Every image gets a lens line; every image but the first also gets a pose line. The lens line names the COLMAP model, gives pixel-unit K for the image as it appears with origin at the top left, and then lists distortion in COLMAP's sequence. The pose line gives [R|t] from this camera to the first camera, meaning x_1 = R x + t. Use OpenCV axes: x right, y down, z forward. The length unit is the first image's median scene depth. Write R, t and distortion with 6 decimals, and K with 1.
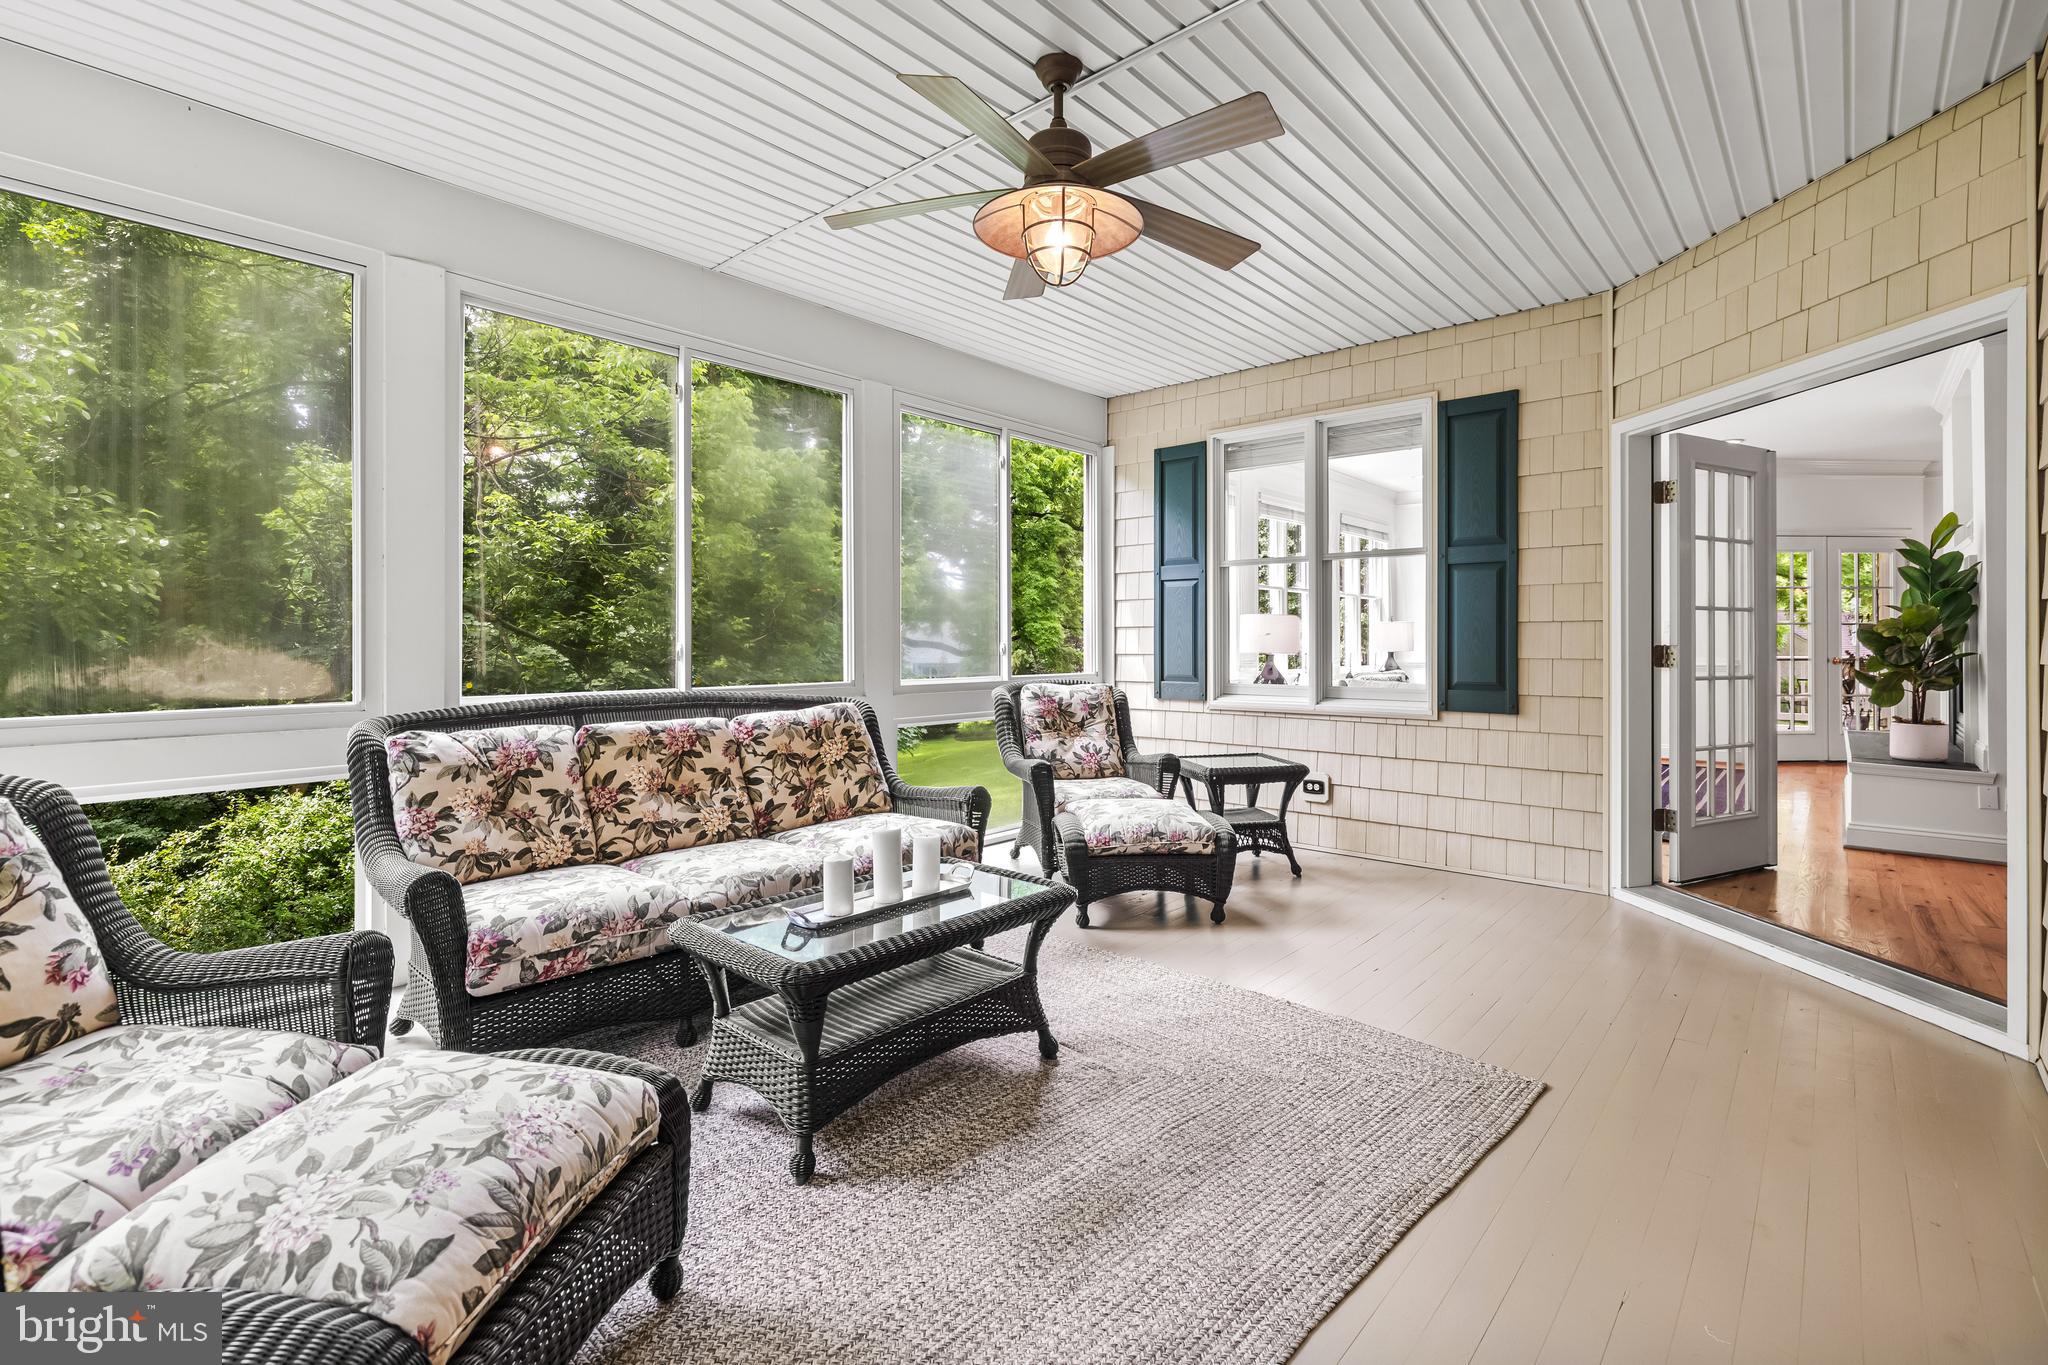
lens RADIAL K [[918.2, 0, 1020.7], [0, 918.2, 640.6], [0, 0, 1]] dist [-0.003005, -0.000245]
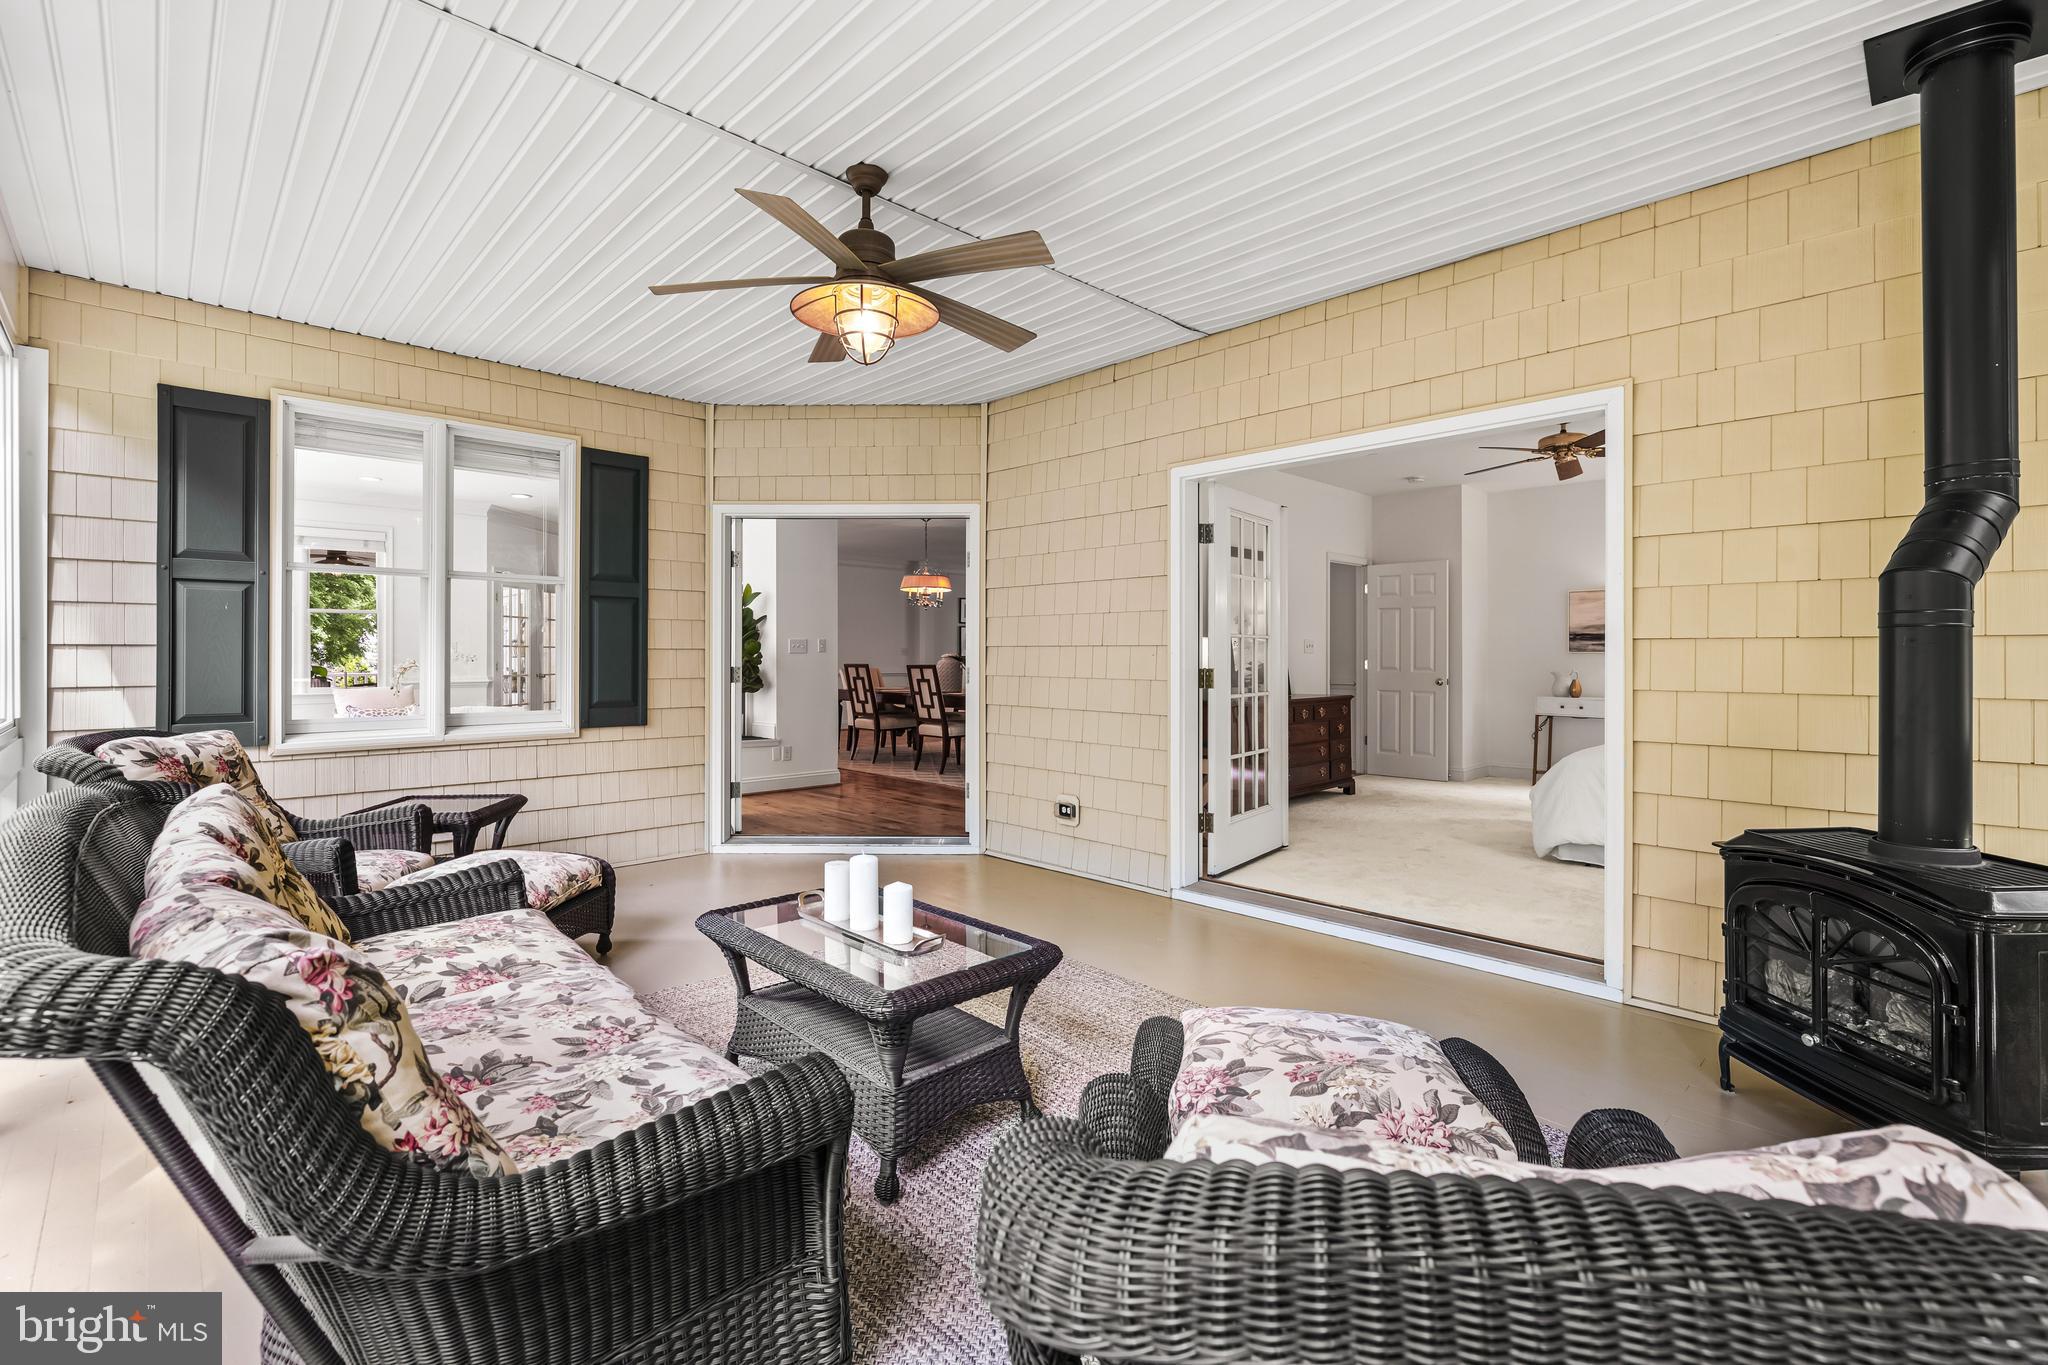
lens RADIAL K [[923.7, 0, 1020.6], [0, 923.7, 657.4], [0, 0, 1]] dist [-0.001441, -0.000168]
pose [[0.078890, -0.000293, 0.996883, -0.750959], [-0.002577, 0.999997, 0.000498, -0.012764], [-0.996880, -0.002608, 0.078889, 0.484267]]
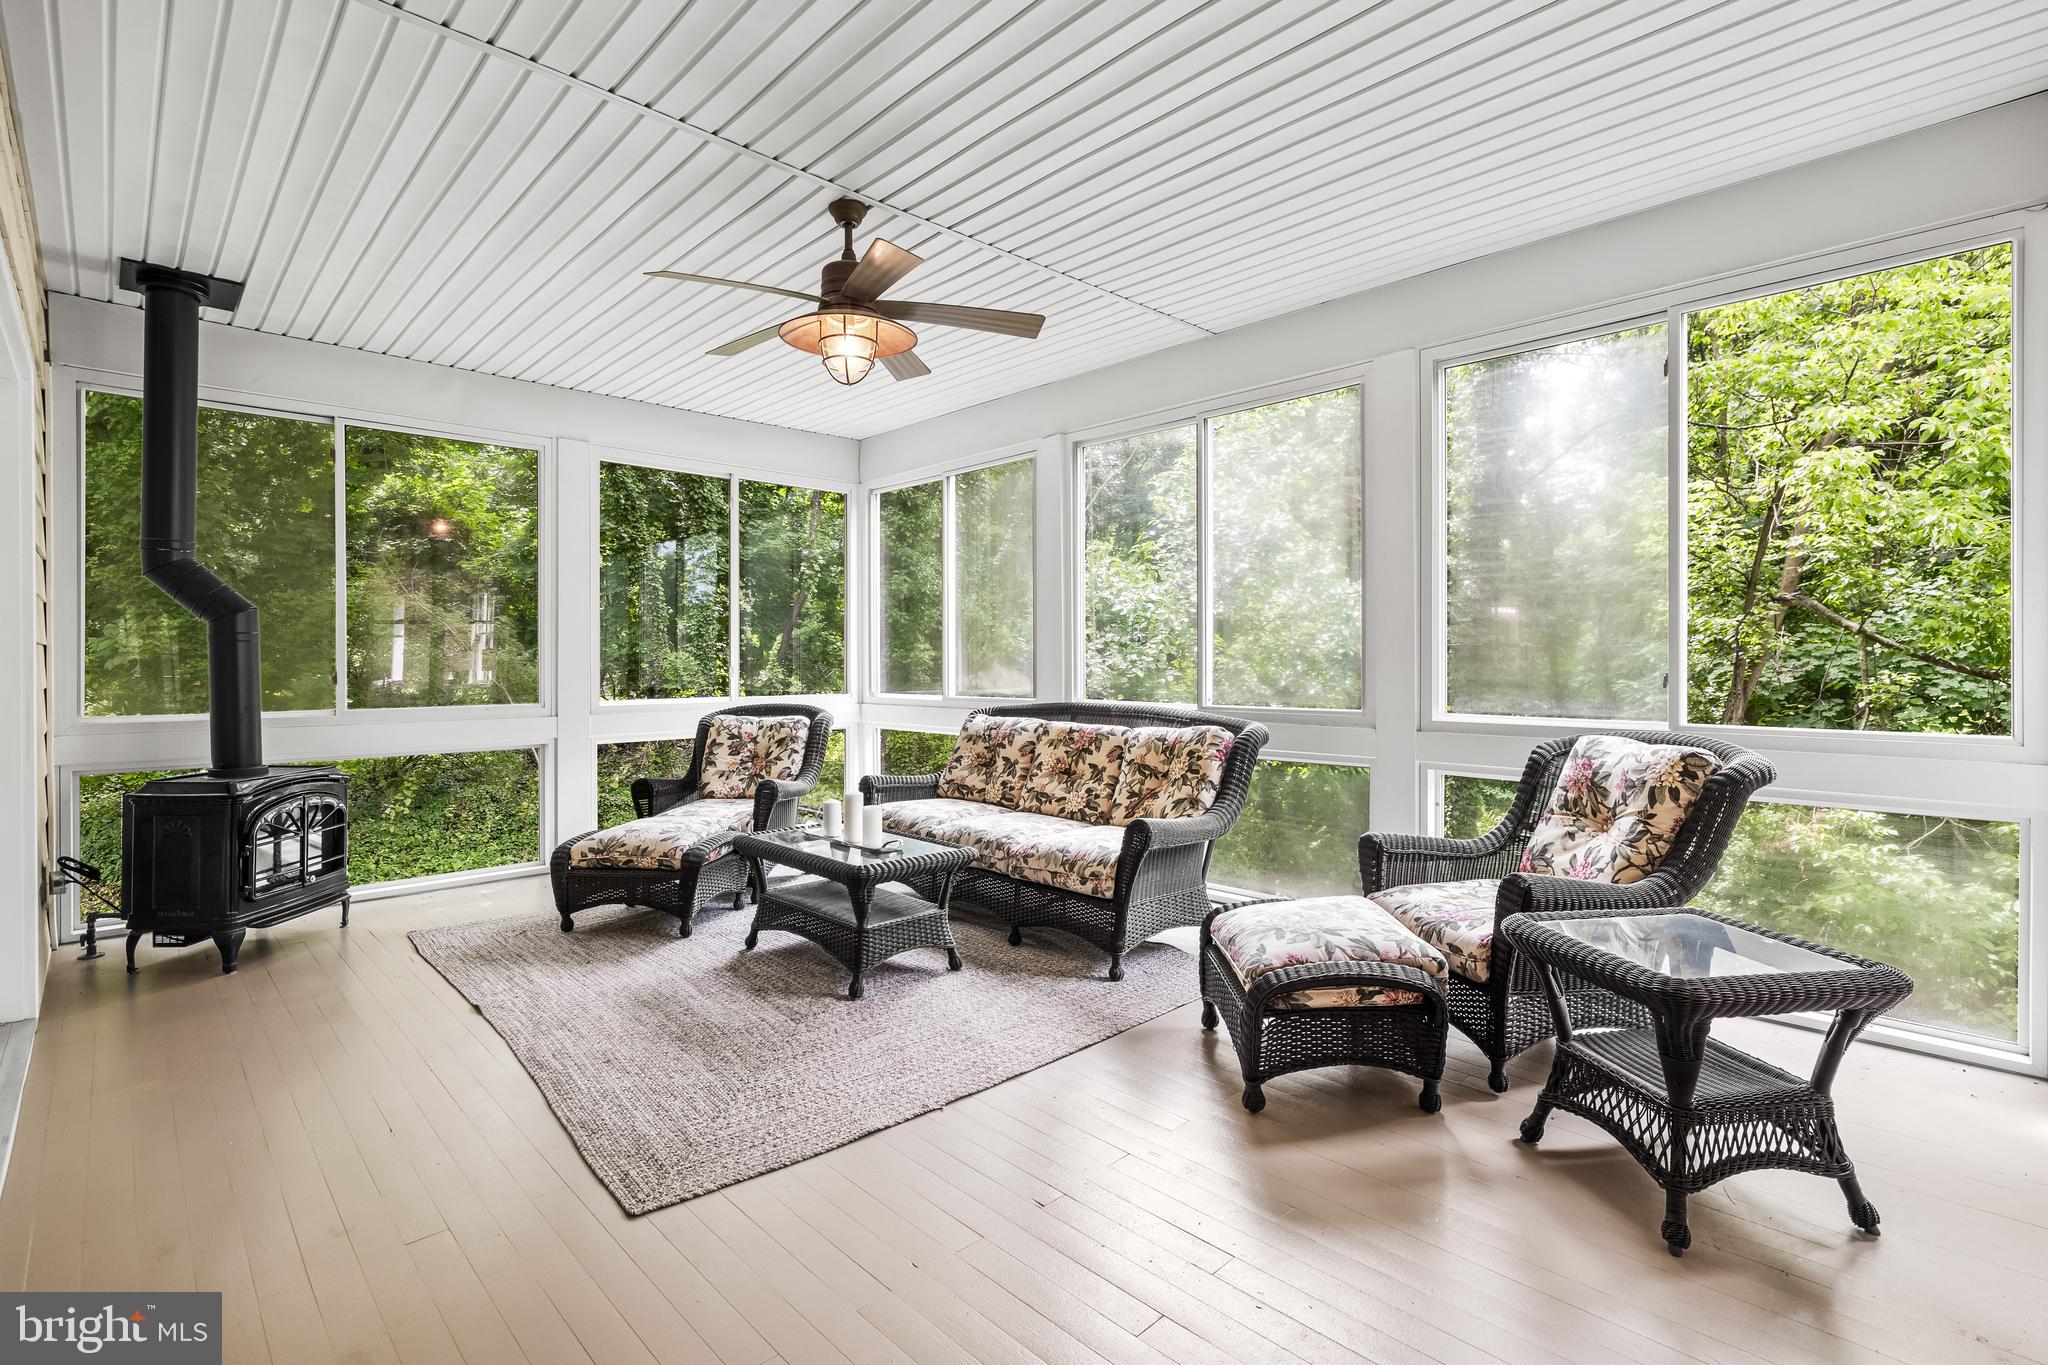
lens RADIAL K [[923.7, 0, 1020.6], [0, 923.7, 657.4], [0, 0, 1]] dist [-0.001441, -0.000168]
pose [[-0.056830, -0.003639, -0.998377, 0.879023], [0.003086, 0.999988, -0.003820, -0.005402], [0.998379, -0.003298, -0.056818, 0.889676]]
